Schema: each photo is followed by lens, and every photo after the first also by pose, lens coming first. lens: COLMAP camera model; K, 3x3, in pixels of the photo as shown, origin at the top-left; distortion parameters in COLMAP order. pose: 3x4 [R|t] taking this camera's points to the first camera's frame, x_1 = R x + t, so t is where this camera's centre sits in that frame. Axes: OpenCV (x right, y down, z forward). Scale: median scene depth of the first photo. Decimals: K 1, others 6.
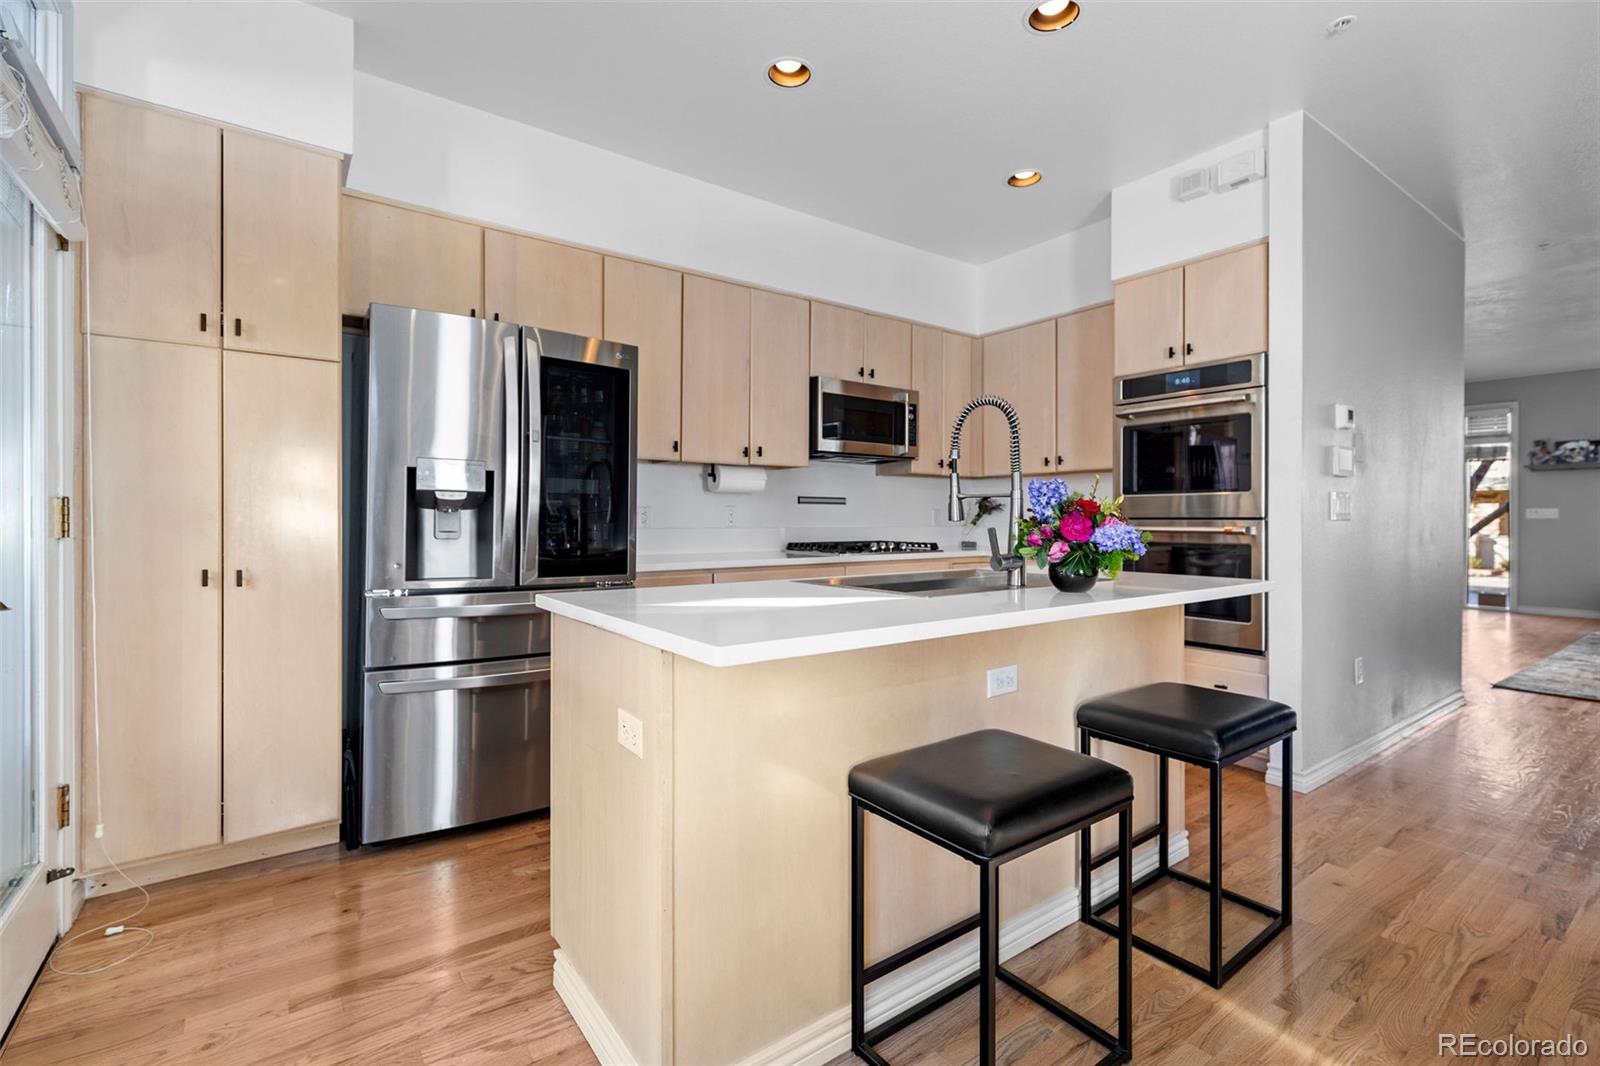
lens RADIAL K [[716.1, 0, 798.4], [0, 716.1, 521.0], [0, 0, 1]] dist [0.003491, -0.000353]
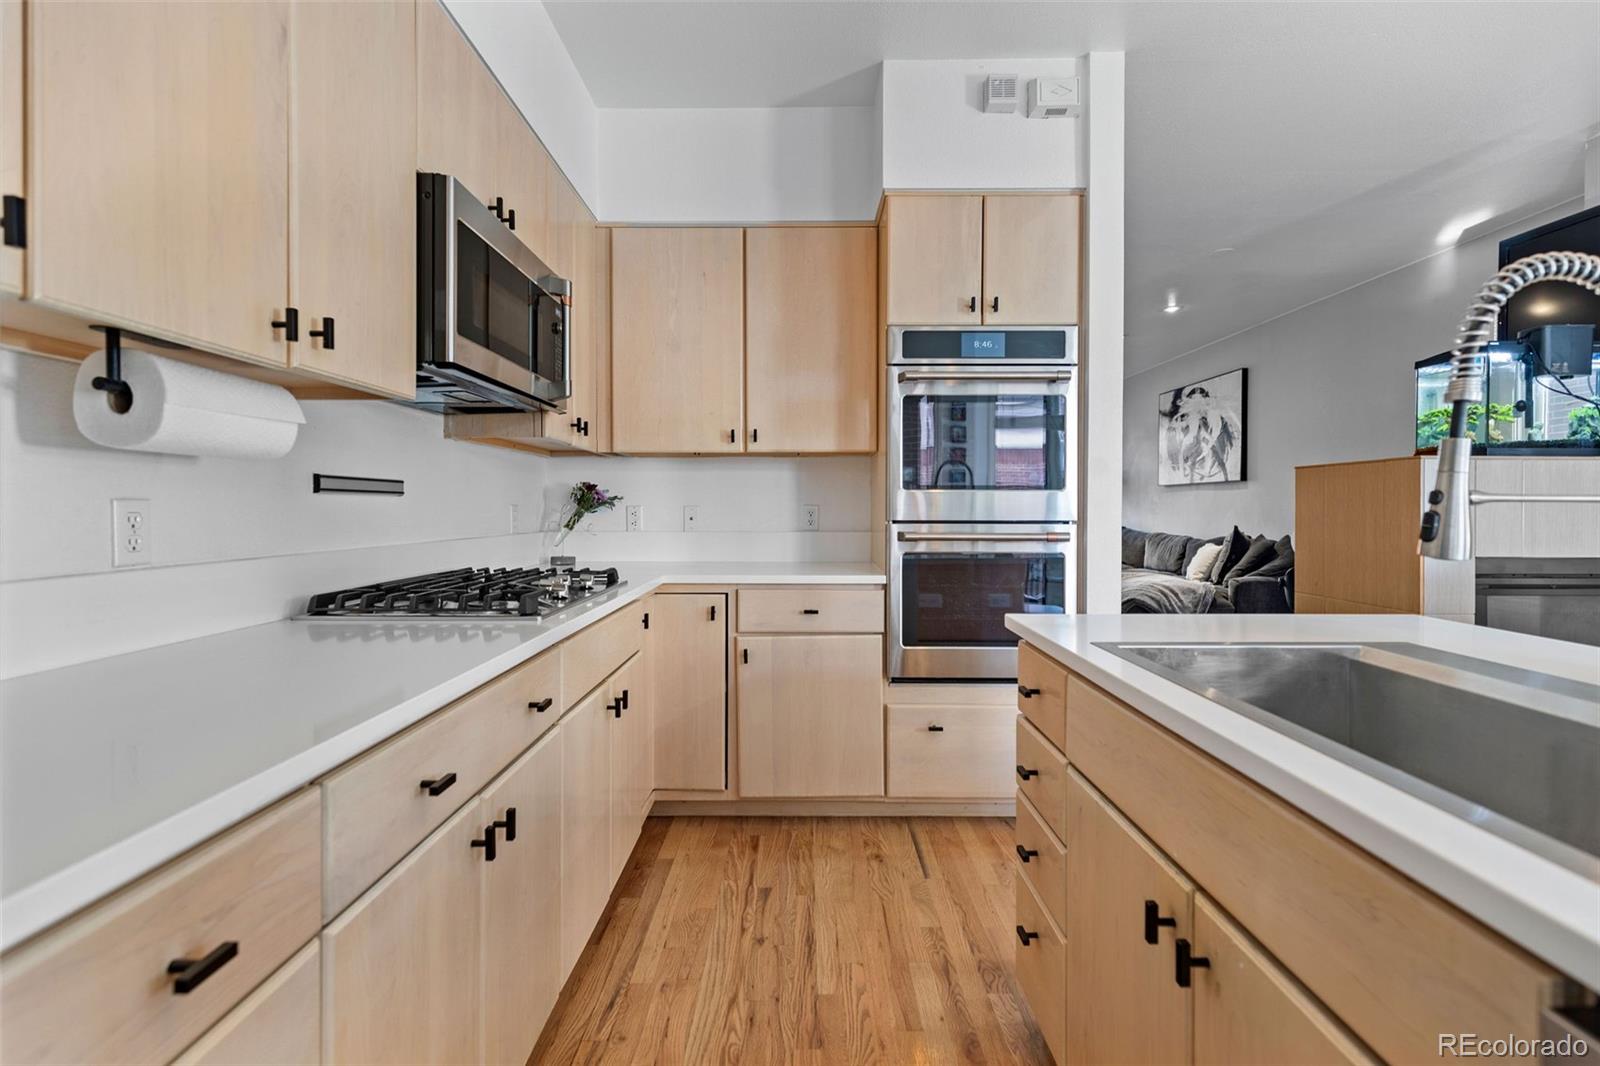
lens RADIAL K [[720.2, 0, 795.8], [0, 720.2, 514.9], [0, 0, 1]] dist [0.002257, -0.000050]
pose [[0.594870, -0.009001, 0.803771, -0.194591], [0.001212, 0.999946, 0.010302, -0.018249], [-0.803821, -0.005154, 0.594849, 0.645702]]
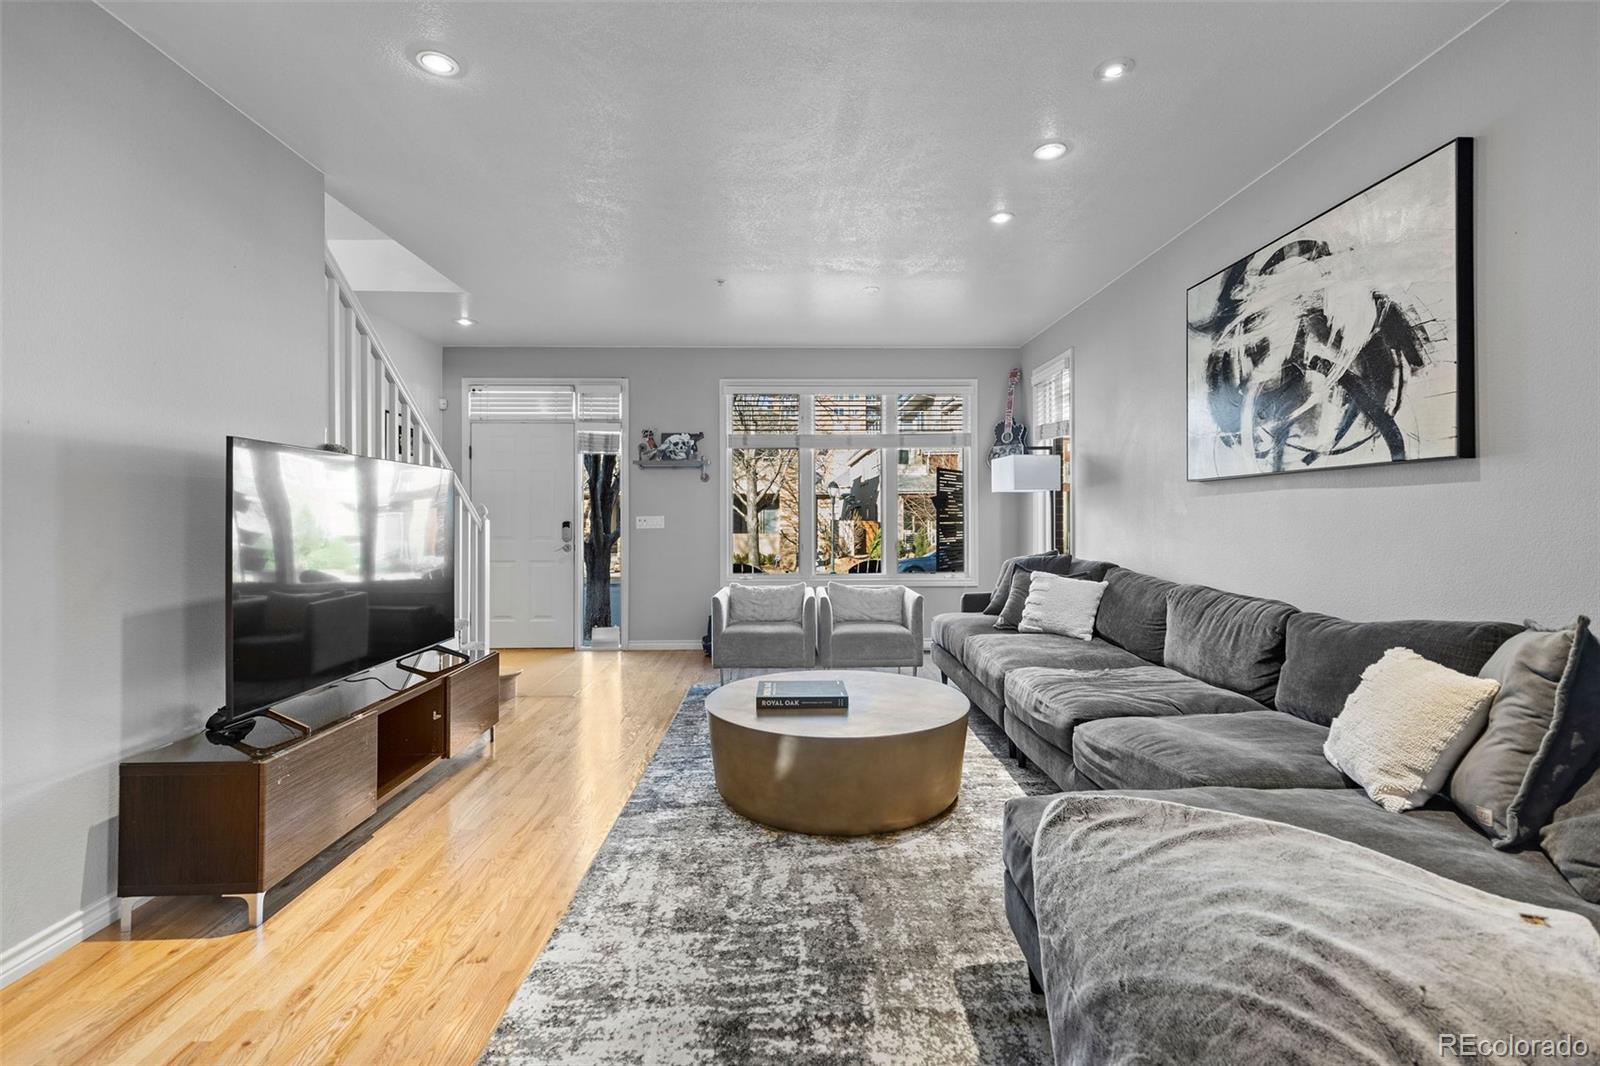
lens RADIAL K [[710.7, 0, 800.8], [0, 710.7, 516.0], [0, 0, 1]] dist [0.000253, -0.000233]
pose [[0.564929, -0.000420, 0.825139, 1.091241], [0.004339, 0.999988, -0.002462, -0.033508], [-0.825128, 0.004971, 0.564924, 0.950514]]
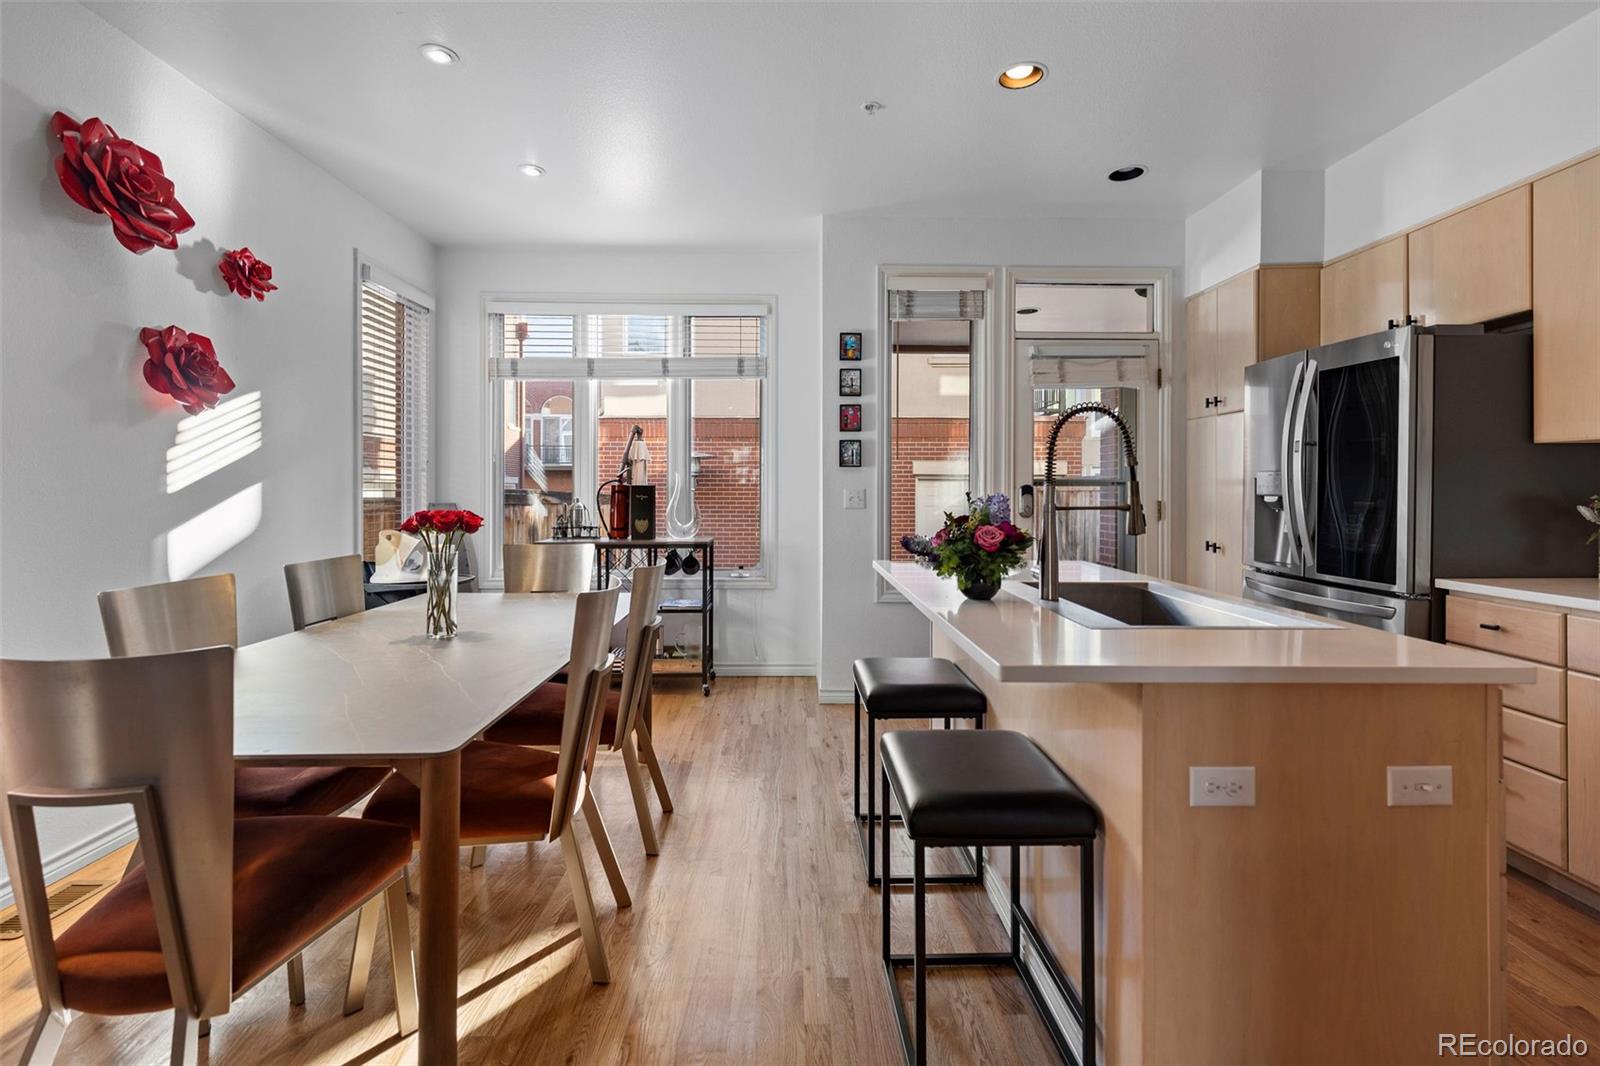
lens RADIAL K [[726.8, 0, 798.4], [0, 726.8, 498.7], [0, 0, 1]] dist [0.002812, -0.000133]
pose [[-0.577056, 0.007419, -0.816671, 0.737826], [-0.003392, 0.999928, 0.011480, -0.032863], [0.816697, 0.009395, -0.576990, 0.722129]]
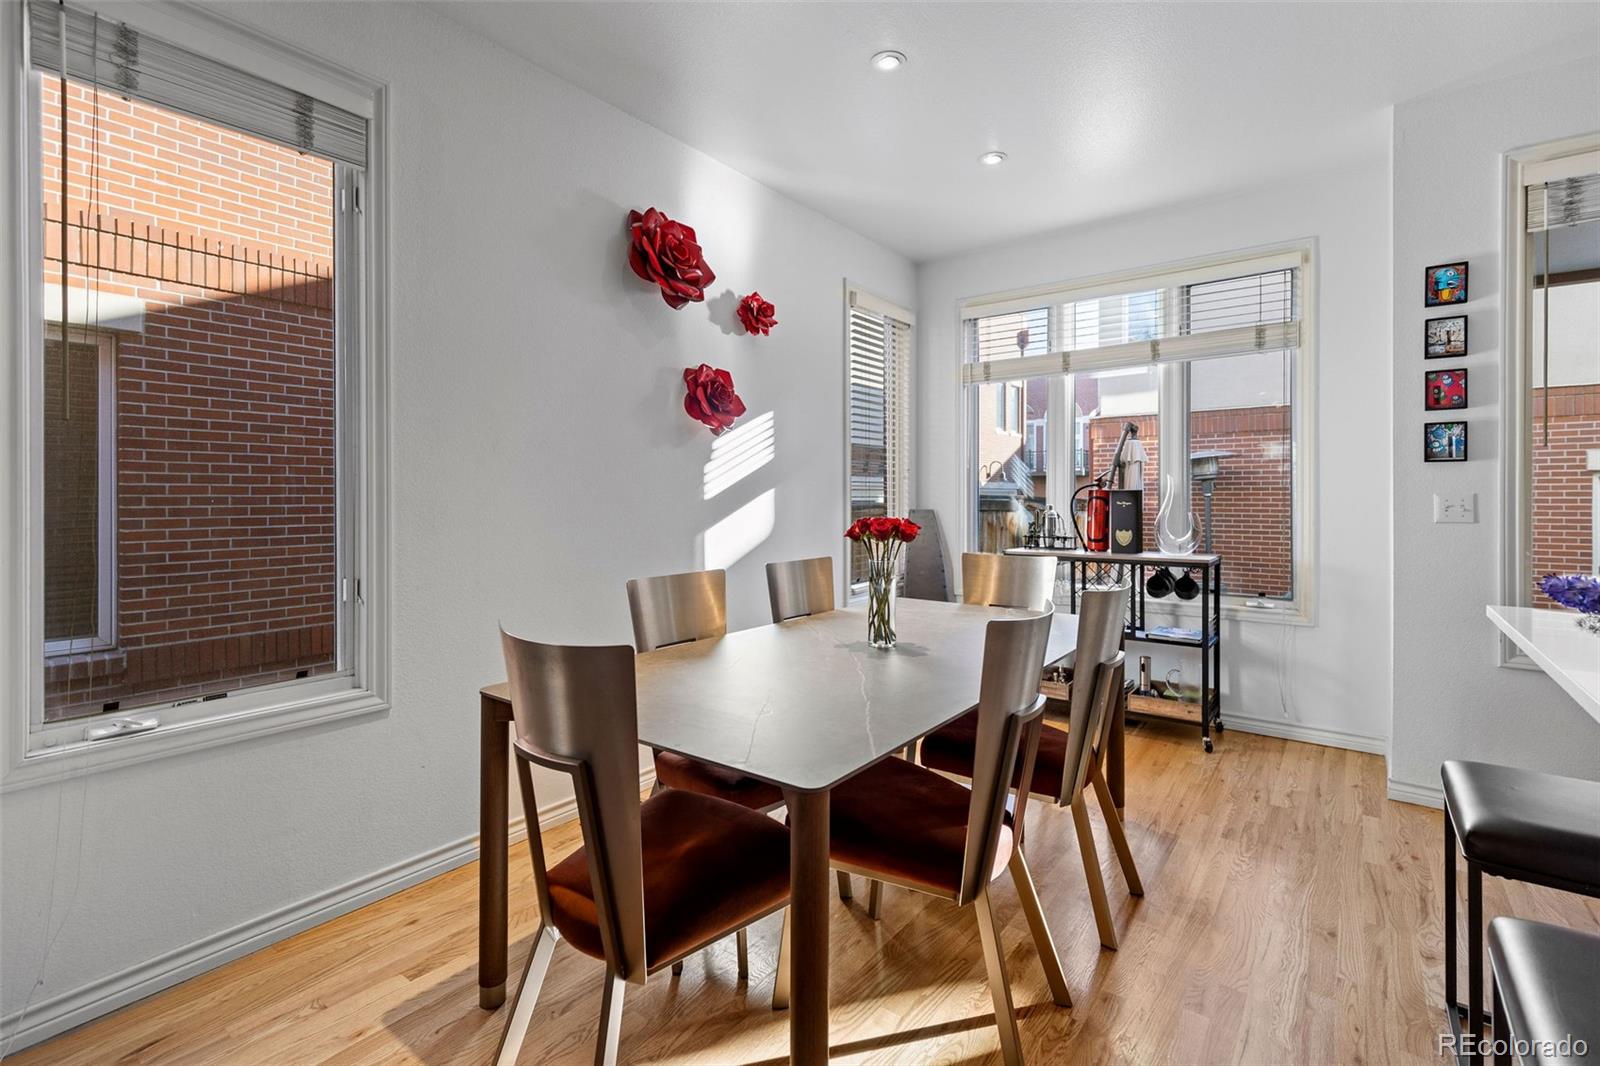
lens RADIAL K [[726.8, 0, 798.4], [0, 726.8, 498.7], [0, 0, 1]] dist [0.002812, -0.000133]
pose [[-0.959706, 0.001364, -0.281004, 0.644230], [-0.000143, 0.999986, 0.005344, -0.034396], [0.281007, 0.005168, -0.959692, 0.683201]]
